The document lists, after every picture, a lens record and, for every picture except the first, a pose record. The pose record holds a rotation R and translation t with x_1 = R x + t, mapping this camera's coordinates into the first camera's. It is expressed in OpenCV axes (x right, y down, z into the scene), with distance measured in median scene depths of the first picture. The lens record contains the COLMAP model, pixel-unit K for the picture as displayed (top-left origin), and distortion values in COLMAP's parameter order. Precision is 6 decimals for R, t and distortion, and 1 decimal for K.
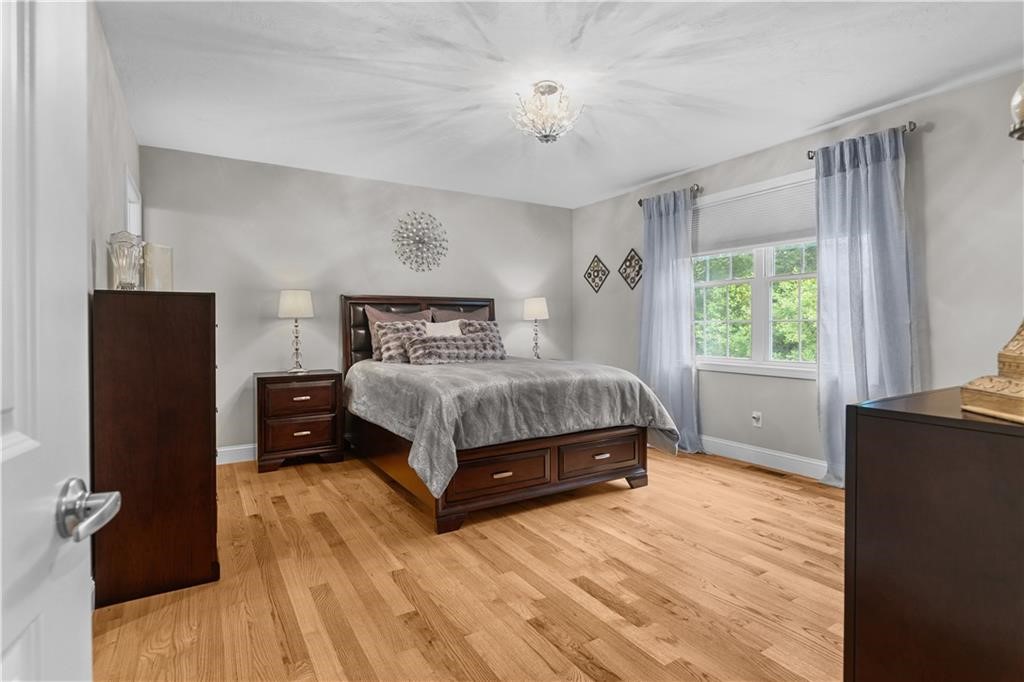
lens RADIAL K [[506.6, 0, 508.6], [0, 506.6, 328.0], [0, 0, 1]] dist [-0.001087, 0.000056]
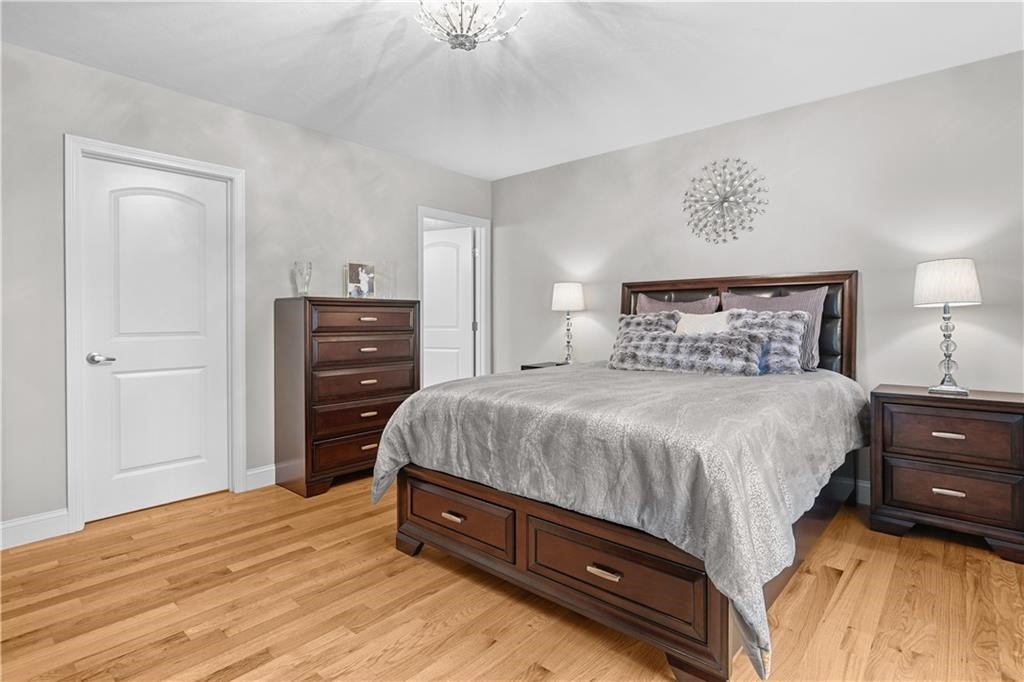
lens RADIAL K [[517.8, 0, 516.0], [0, 517.8, 319.5], [0, 0, 1]] dist [-0.004908, -0.000957]
pose [[0.297879, 0.003631, -0.954597, 0.625344], [-0.002591, 0.999992, 0.002995, -0.006284], [0.954600, 0.001581, 0.297886, 0.715488]]
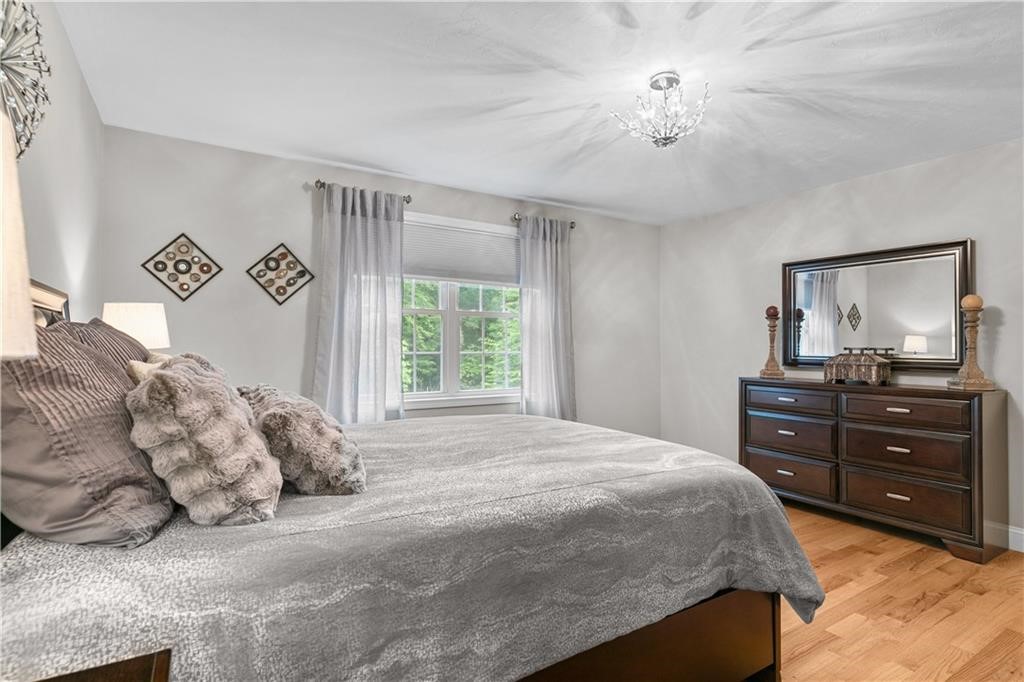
lens RADIAL K [[512.7, 0, 513.0], [0, 512.7, 348.8], [0, 0, 1]] dist [-0.002183, -0.000239]
pose [[-0.013022, -0.000342, 0.999915, -0.635267], [0.000425, 1.000000, 0.000347, -0.027898], [-0.999915, 0.000430, -0.013022, 1.045394]]
